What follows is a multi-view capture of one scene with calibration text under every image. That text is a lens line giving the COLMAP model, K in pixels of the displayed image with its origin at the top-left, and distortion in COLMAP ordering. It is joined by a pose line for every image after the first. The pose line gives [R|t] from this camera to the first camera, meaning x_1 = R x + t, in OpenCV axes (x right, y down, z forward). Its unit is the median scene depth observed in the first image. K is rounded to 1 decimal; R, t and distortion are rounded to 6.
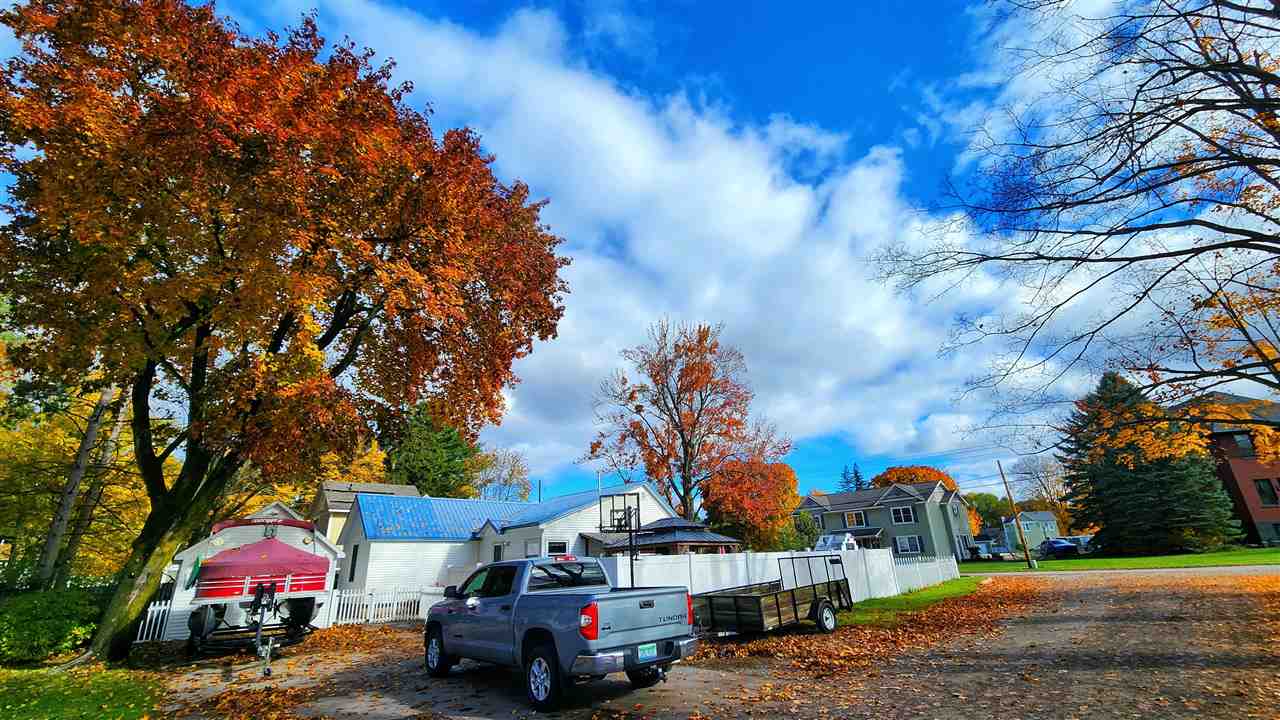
lens RADIAL K [[522.4, 0, 634.1], [0, 522.4, 369.4], [0, 0, 1]] dist [0.001944, -0.002043]
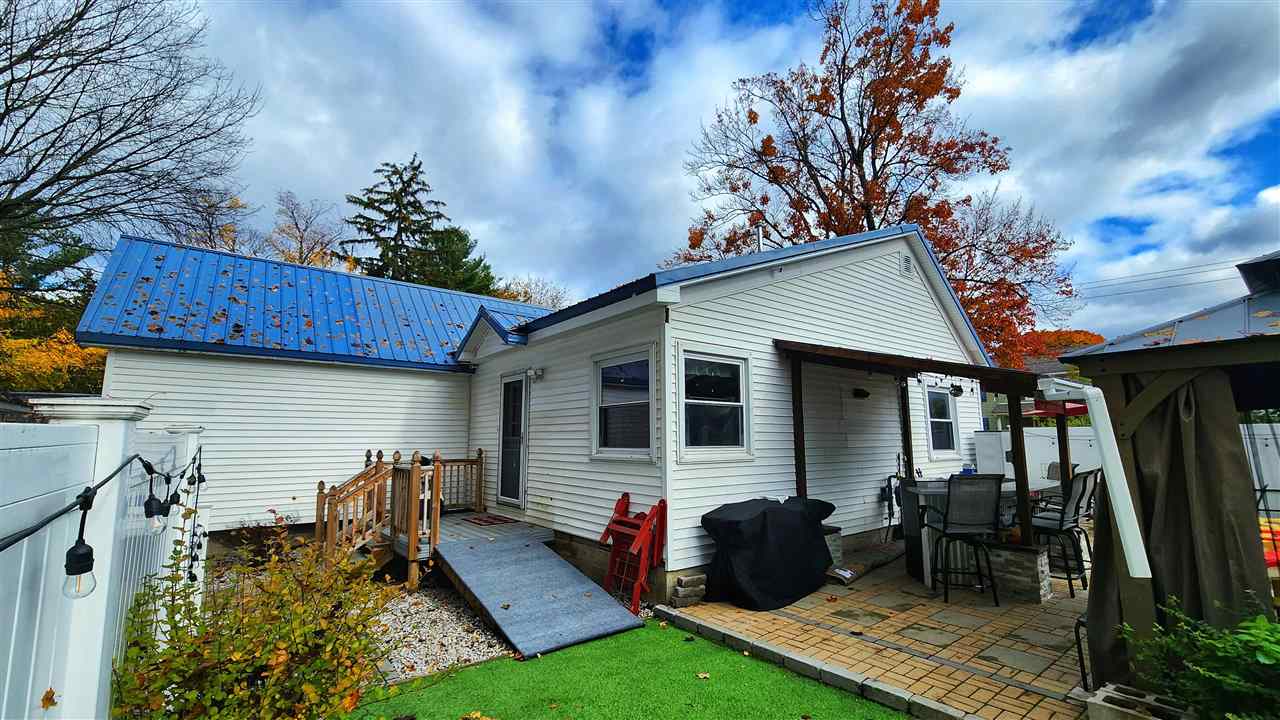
lens RADIAL K [[522.4, 0, 634.1], [0, 522.4, 369.4], [0, 0, 1]] dist [0.001944, -0.002043]
pose [[0.997226, 0.023709, -0.070556, -0.172980], [-0.007223, 0.974263, 0.225299, 0.278861], [0.074082, -0.224164, 0.971732, 0.744924]]
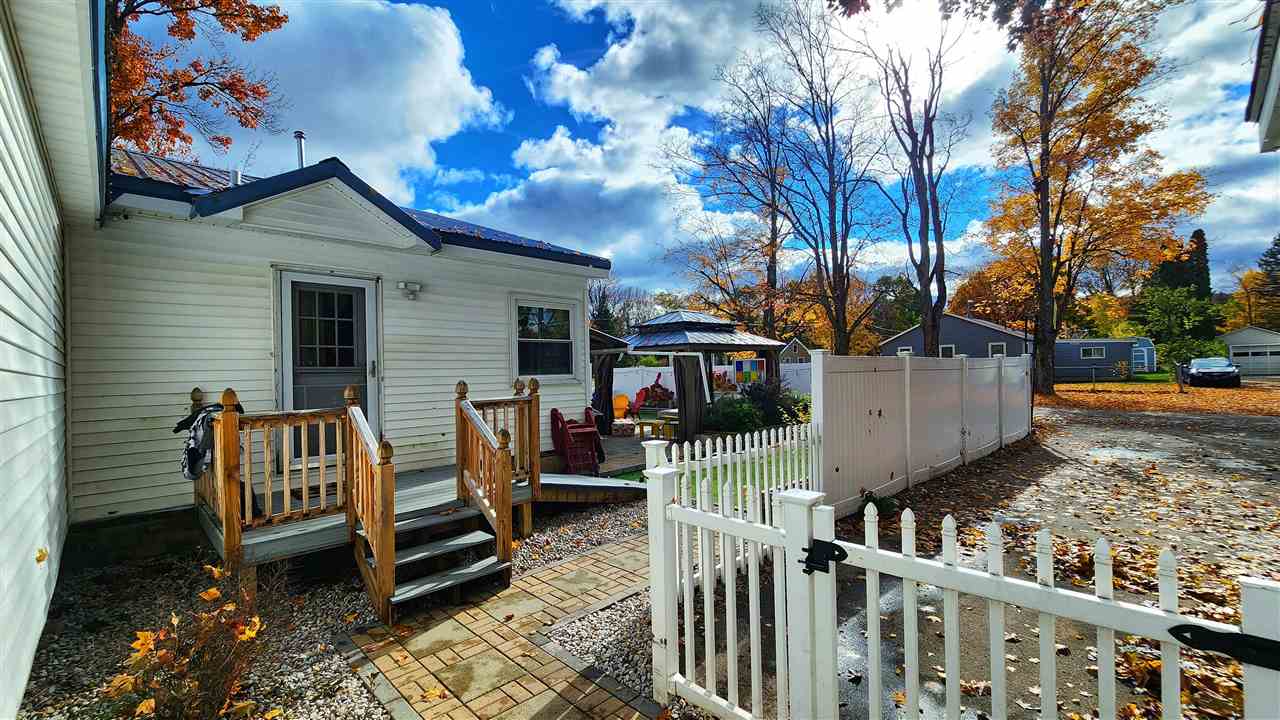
lens RADIAL K [[518.8, 0, 632.2], [0, 518.8, 367.0], [0, 0, 1]] dist [0.007506, -0.003984]
pose [[-0.044405, 0.048172, 0.997852, -0.553917], [-0.327785, 0.942838, -0.060103, 0.379830], [-0.943708, -0.329750, -0.026077, 0.963512]]
